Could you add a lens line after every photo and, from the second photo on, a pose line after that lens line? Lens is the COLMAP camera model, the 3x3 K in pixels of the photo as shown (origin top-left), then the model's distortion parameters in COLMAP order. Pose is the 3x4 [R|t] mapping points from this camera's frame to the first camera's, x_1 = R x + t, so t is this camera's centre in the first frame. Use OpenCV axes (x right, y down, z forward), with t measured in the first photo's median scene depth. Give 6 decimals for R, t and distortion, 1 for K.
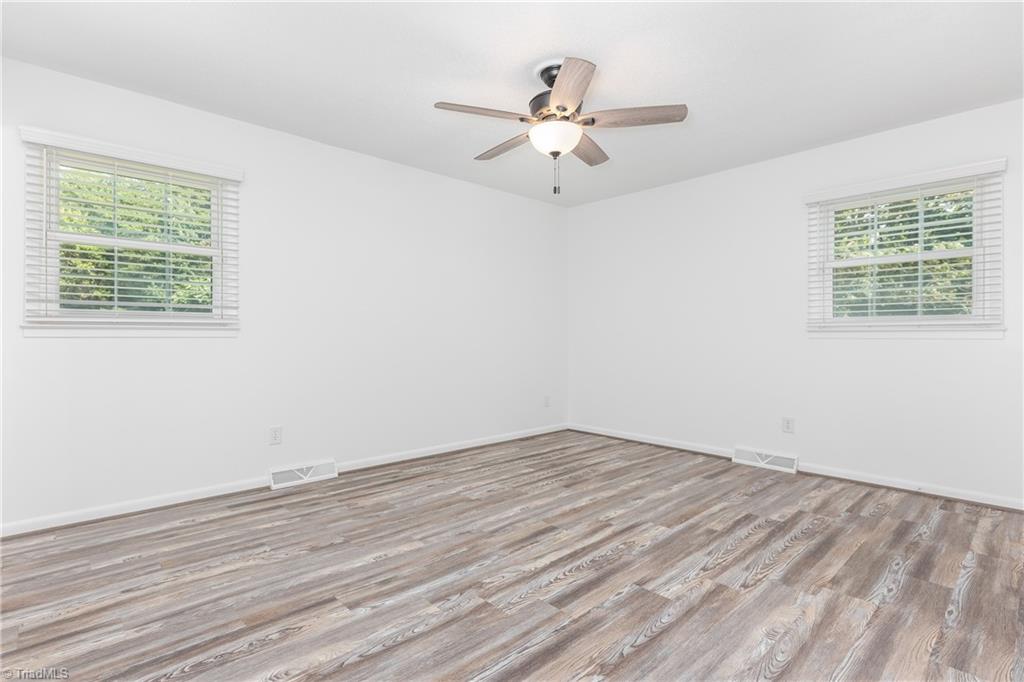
lens RADIAL K [[492.8, 0, 488.1], [0, 492.8, 338.4], [0, 0, 1]] dist [0.001447, 0.000452]
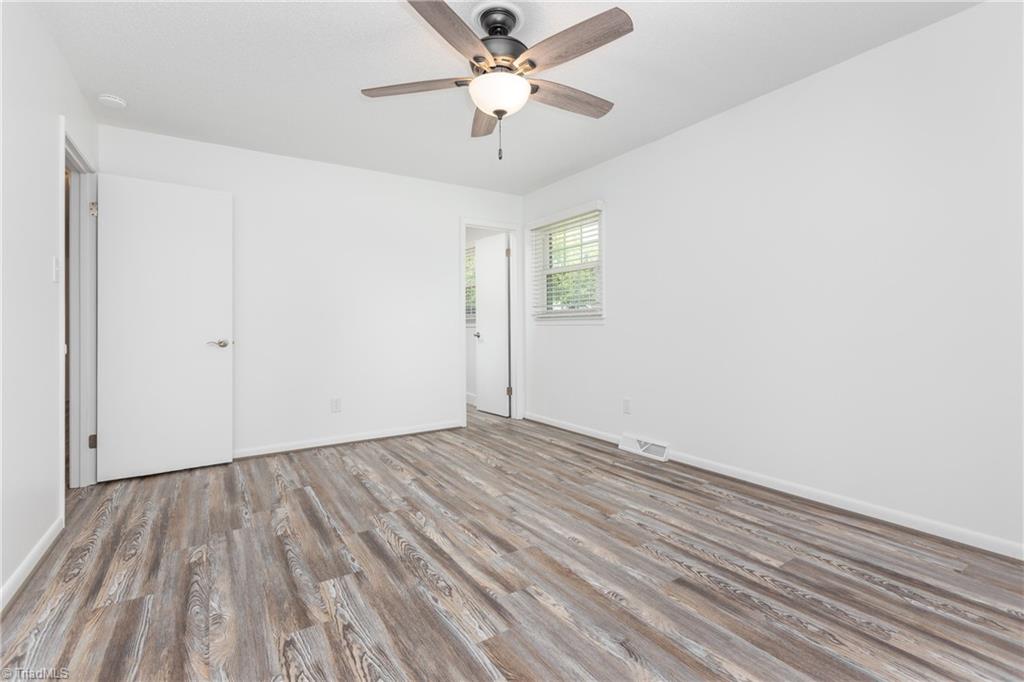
lens RADIAL K [[462.9, 0, 510.5], [0, 462.9, 327.8], [0, 0, 1]] dist [-0.001926, -0.000323]
pose [[-0.149123, 0.005108, -0.988806, 0.928371], [0.003642, 0.999983, 0.004617, 0.000063], [0.988812, -0.002913, -0.149139, 1.136578]]
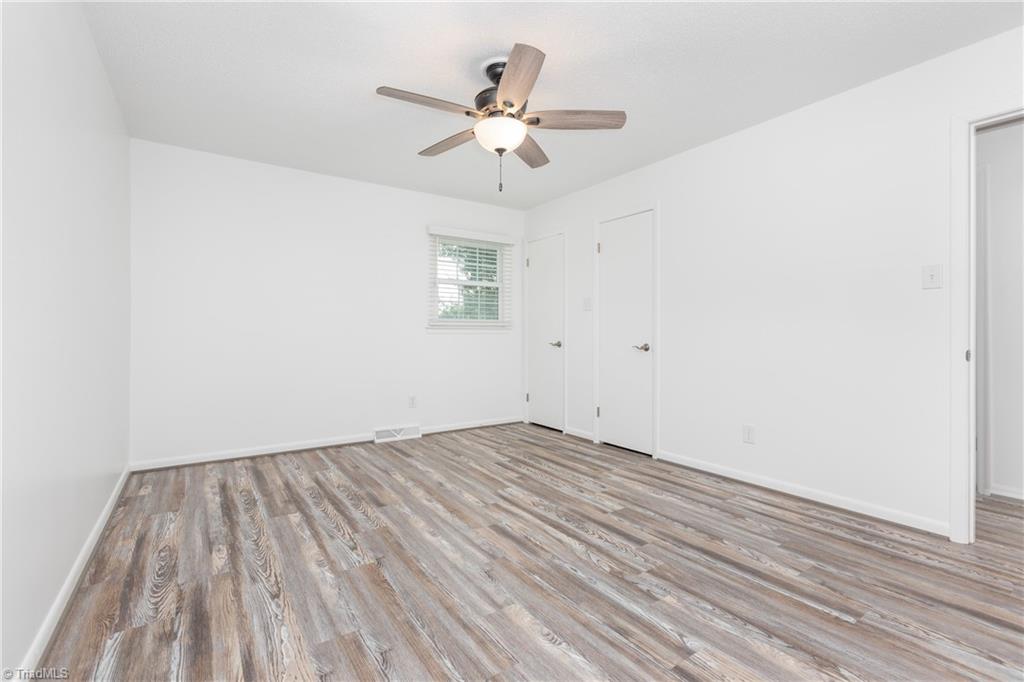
lens RADIAL K [[462.9, 0, 510.5], [0, 462.9, 327.8], [0, 0, 1]] dist [-0.001926, -0.000323]
pose [[0.131845, 0.008898, 0.991230, -0.794513], [0.003426, 0.999950, -0.009432, -0.003427], [-0.991264, 0.004640, 0.131808, 0.856971]]
